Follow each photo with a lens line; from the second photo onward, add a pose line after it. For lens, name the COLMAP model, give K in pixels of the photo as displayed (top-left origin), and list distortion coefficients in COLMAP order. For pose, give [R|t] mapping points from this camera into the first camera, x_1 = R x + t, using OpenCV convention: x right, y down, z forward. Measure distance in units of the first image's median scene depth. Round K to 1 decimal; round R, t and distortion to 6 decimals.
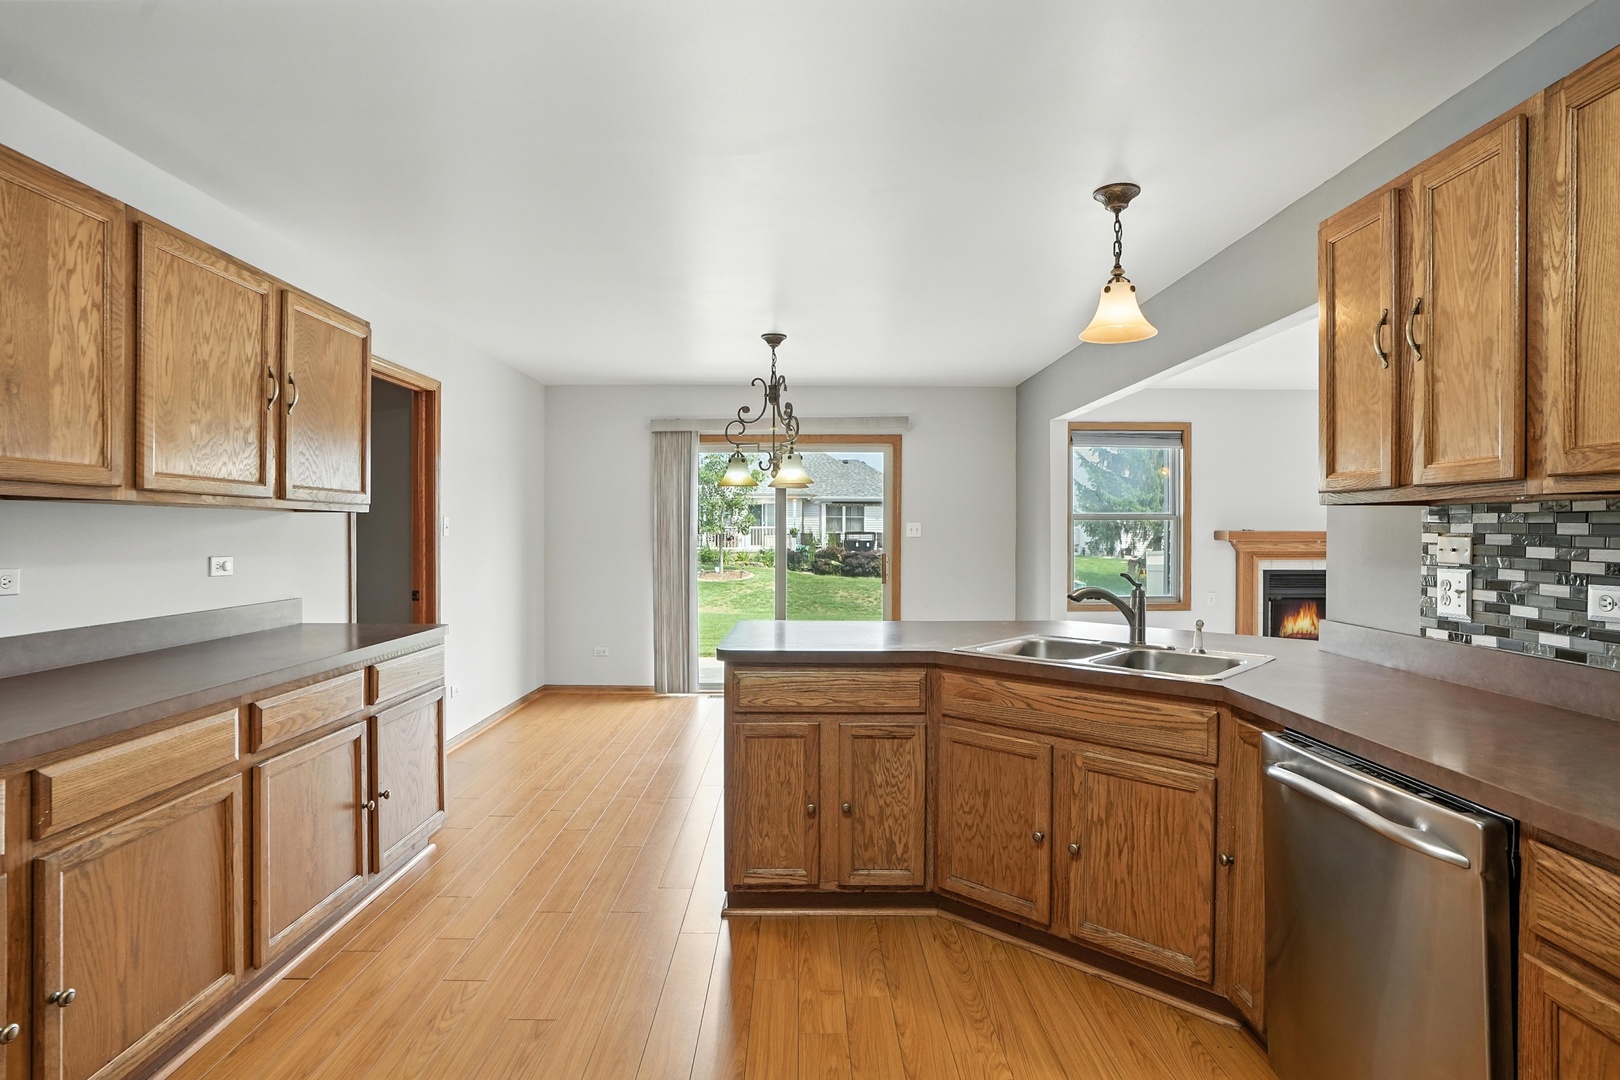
lens RADIAL K [[860.3, 0, 808.6], [0, 860.3, 536.0], [0, 0, 1]] dist [-0.050978, 0.035025]
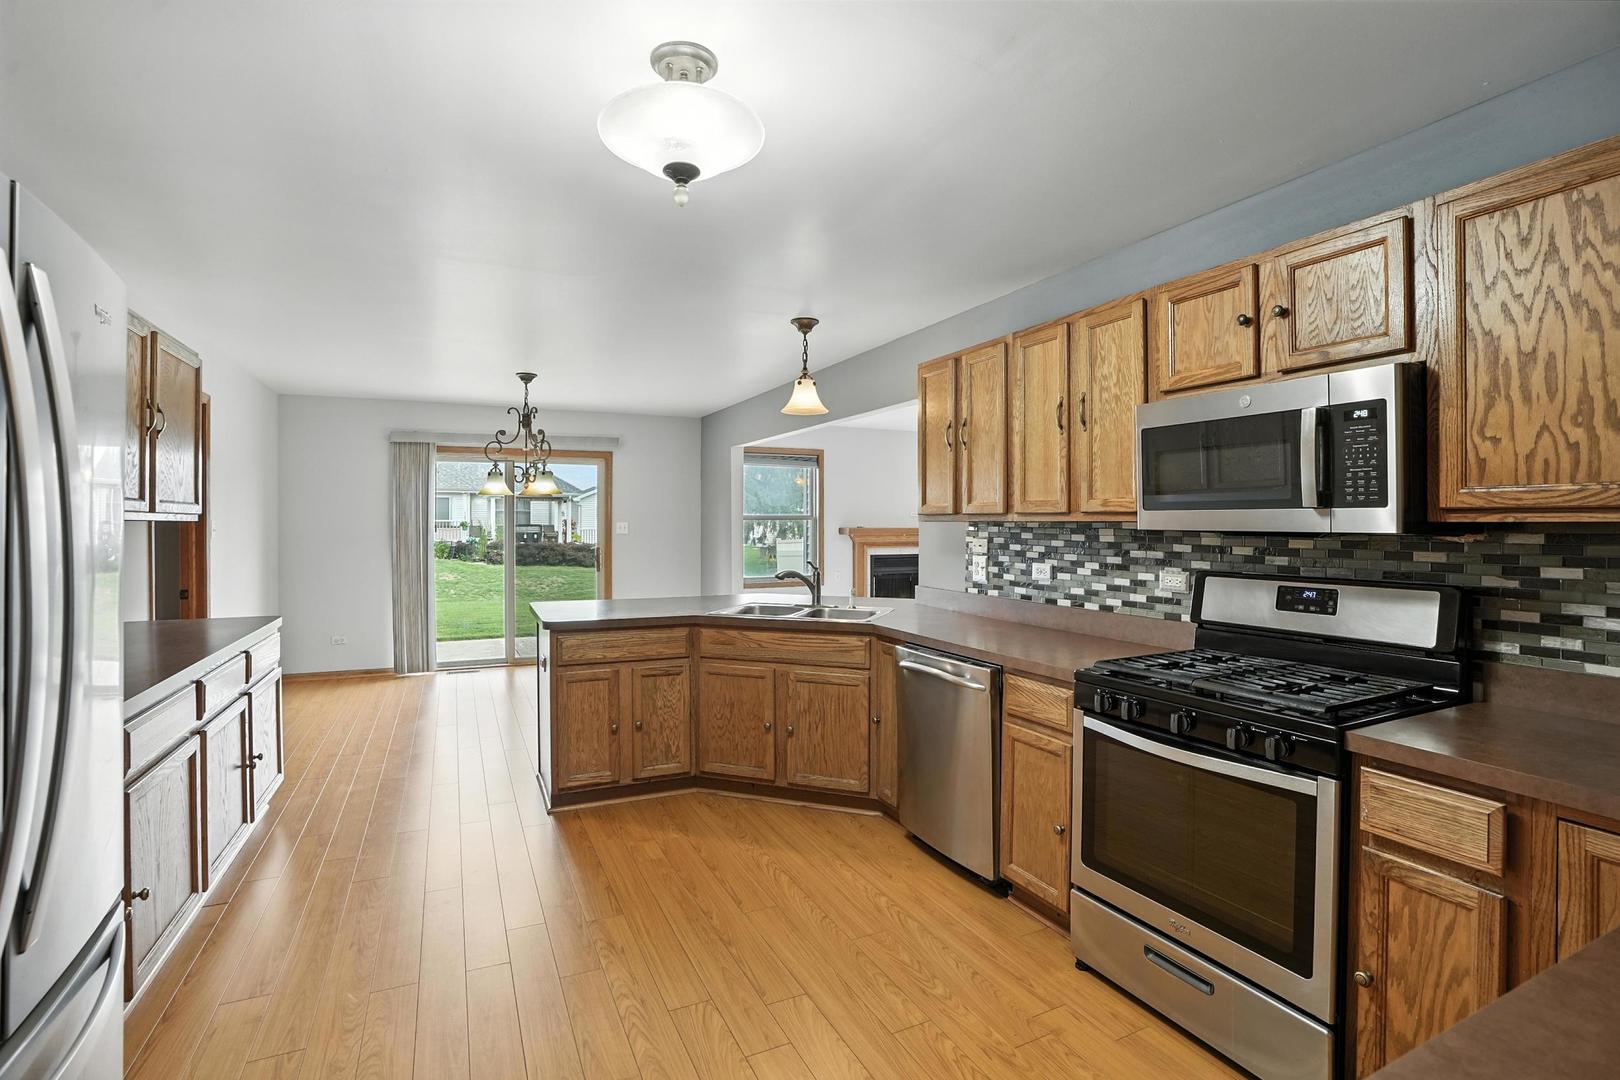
lens RADIAL K [[777.8, 0, 810.3], [0, 777.8, 525.0], [0, 0, 1]] dist [-0.024889, 0.000042]
pose [[0.906588, -0.002461, 0.422011, -0.276242], [0.002835, 0.999996, -0.000260, -0.026630], [-0.422008, 0.001432, 0.906591, -0.365812]]
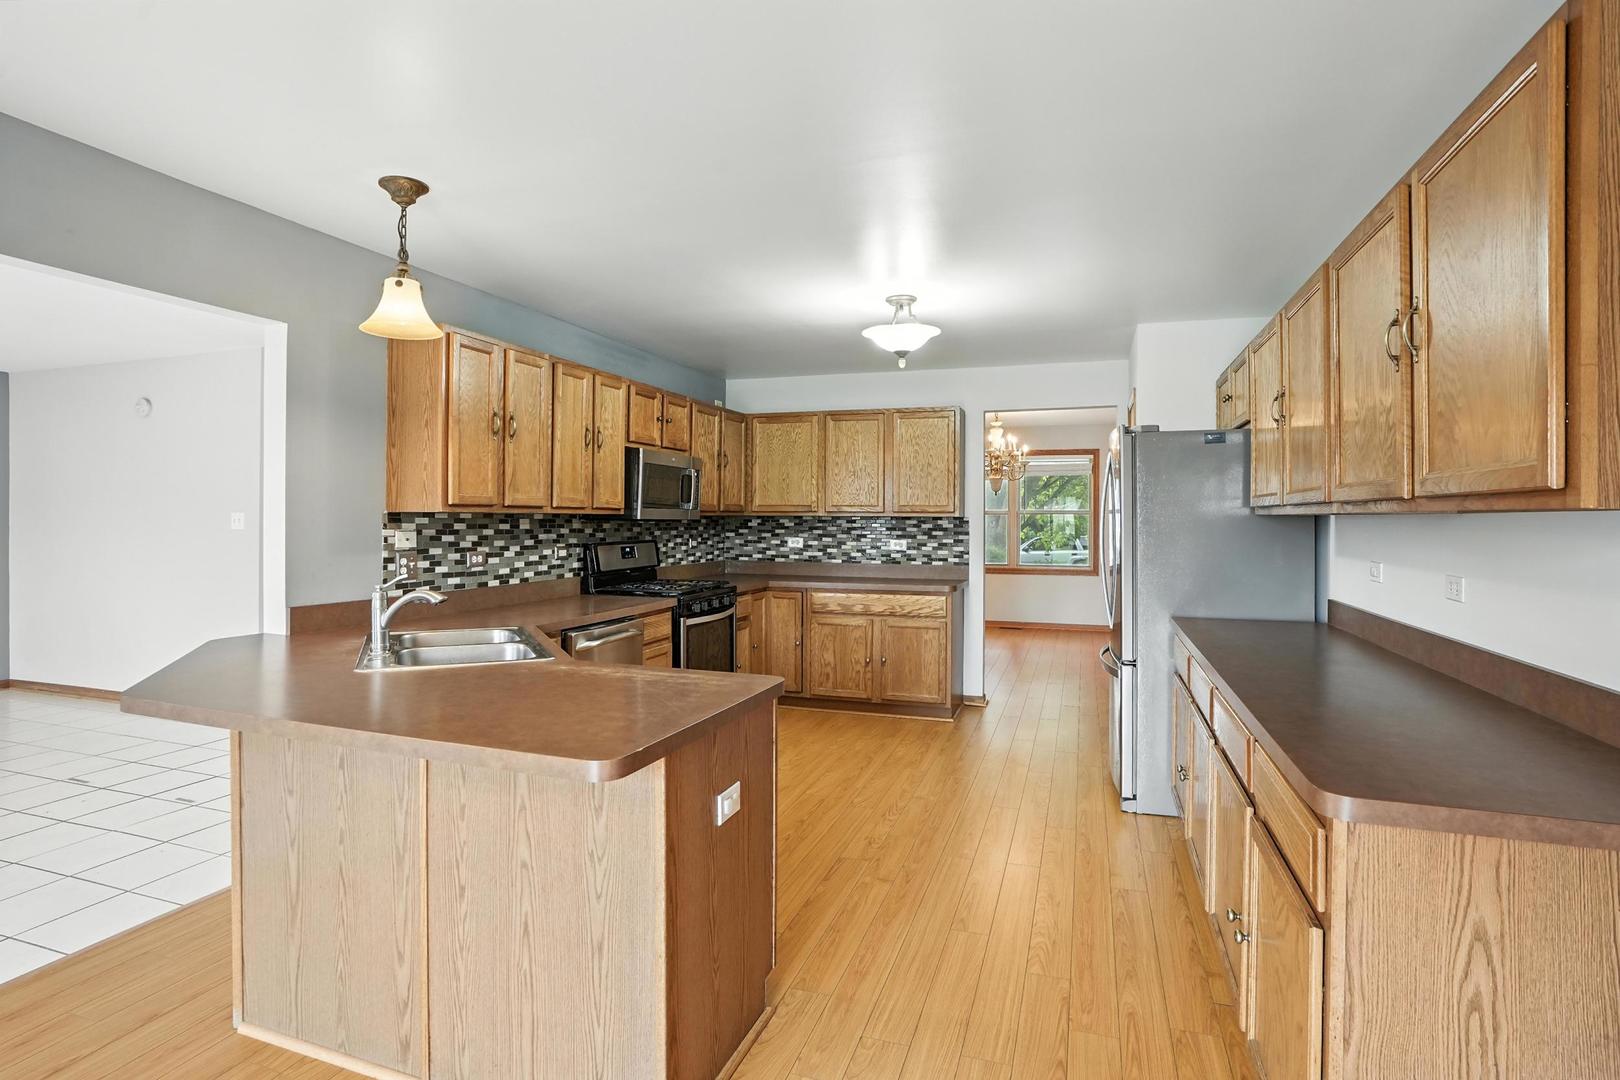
lens RADIAL K [[777.8, 0, 810.3], [0, 777.8, 525.0], [0, 0, 1]] dist [-0.024889, 0.000042]
pose [[-0.940239, -0.008087, 0.340418, -0.430082], [-0.003972, 0.999910, 0.012782, -0.029761], [-0.340491, 0.010665, -0.940187, 1.881235]]
